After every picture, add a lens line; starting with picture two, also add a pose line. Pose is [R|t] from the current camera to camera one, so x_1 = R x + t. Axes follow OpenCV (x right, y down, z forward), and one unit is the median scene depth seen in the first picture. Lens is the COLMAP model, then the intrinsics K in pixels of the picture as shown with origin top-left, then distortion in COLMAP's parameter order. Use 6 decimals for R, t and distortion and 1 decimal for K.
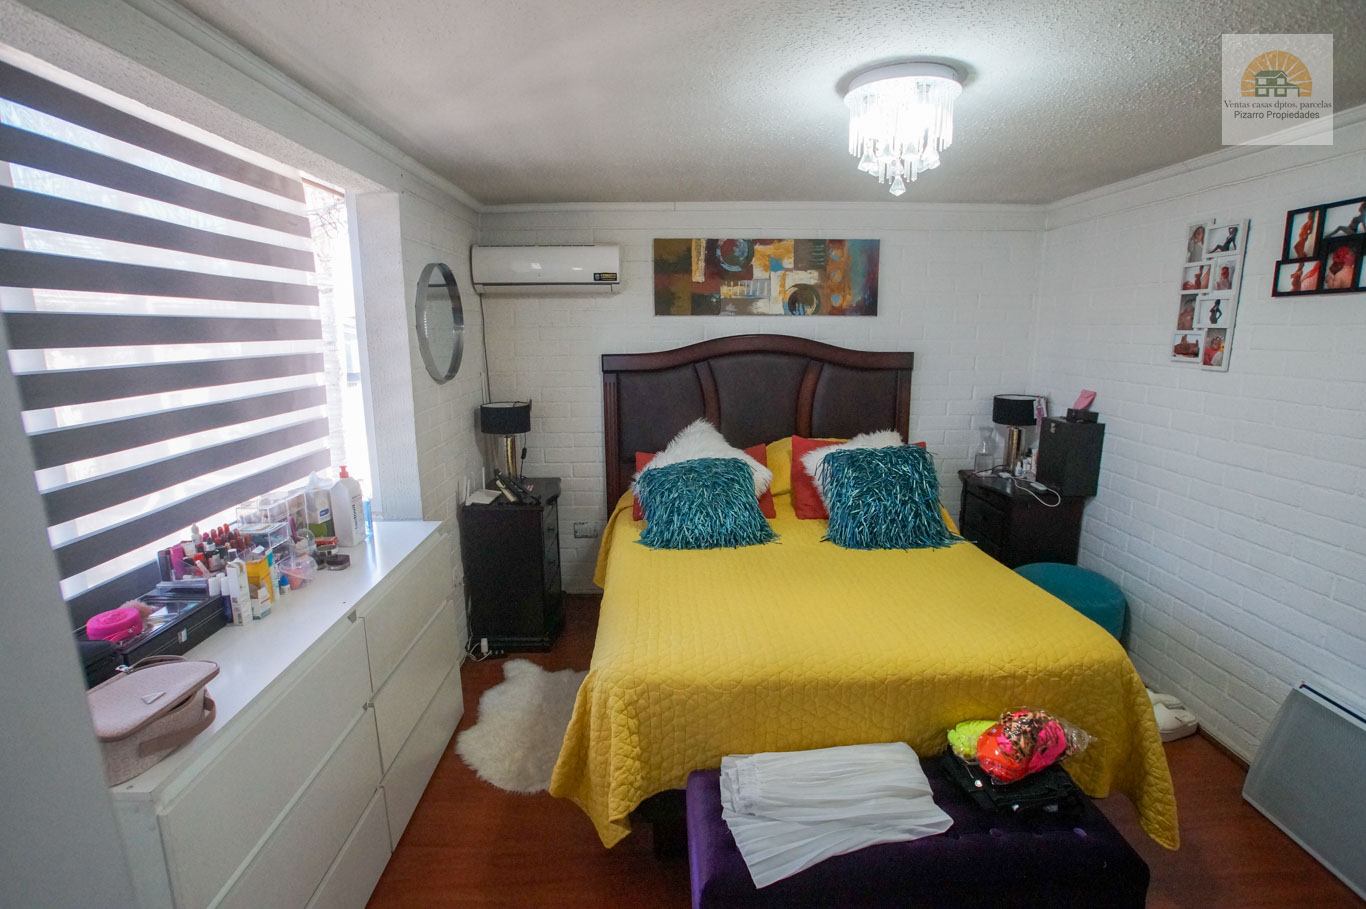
lens RADIAL K [[648.5, 0, 683.0], [0, 648.5, 454.5], [0, 0, 1]] dist [-0.054221, 0.023653]
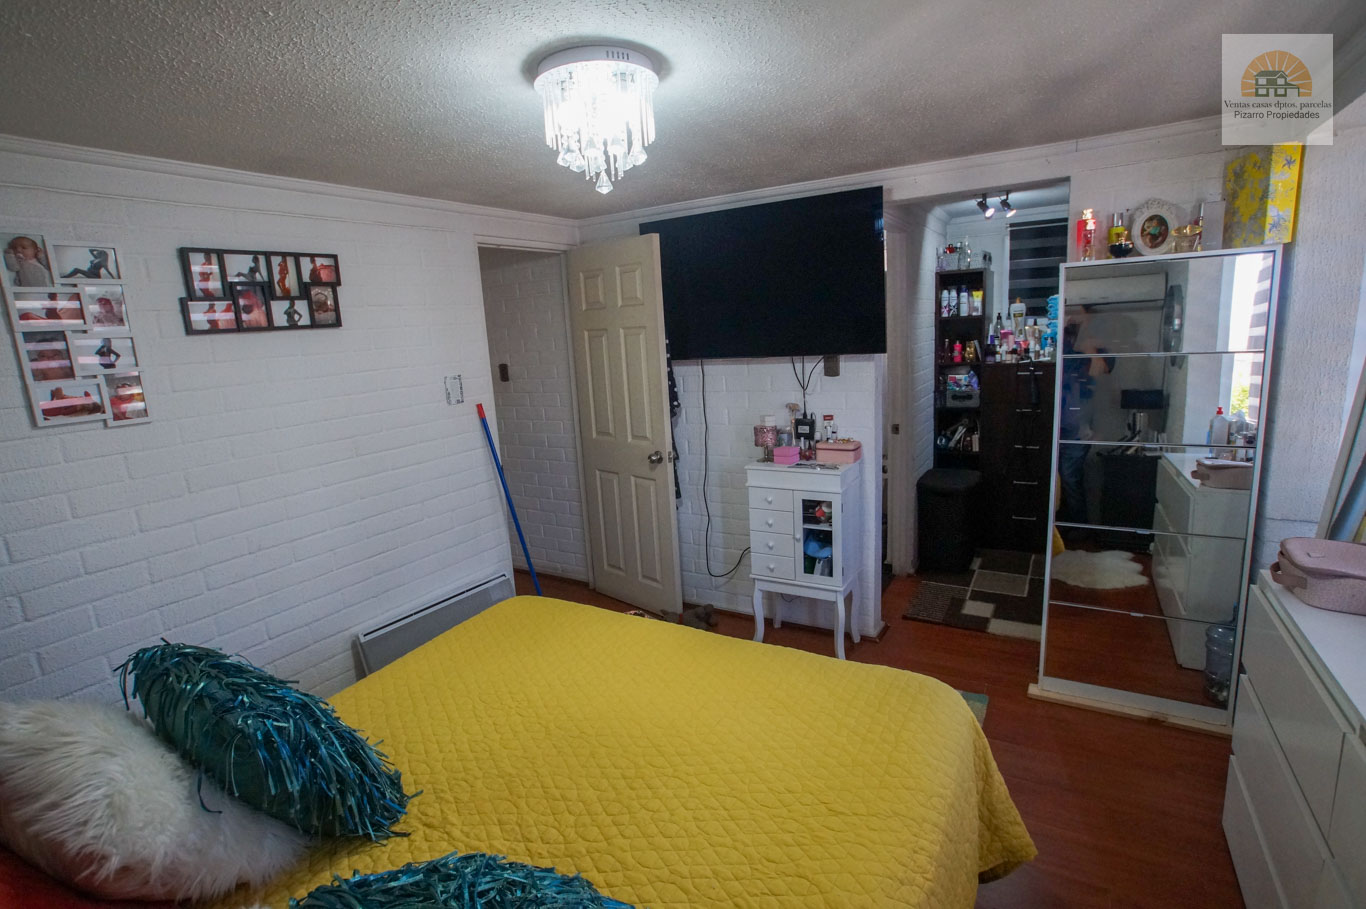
lens RADIAL K [[648.5, 0, 683.0], [0, 648.5, 454.5], [0, 0, 1]] dist [-0.054221, 0.023653]
pose [[-0.843378, -0.043240, 0.535578, -0.226487], [0.175074, 0.920249, 0.349986, -0.300551], [-0.507999, 0.388936, -0.768548, 1.491342]]
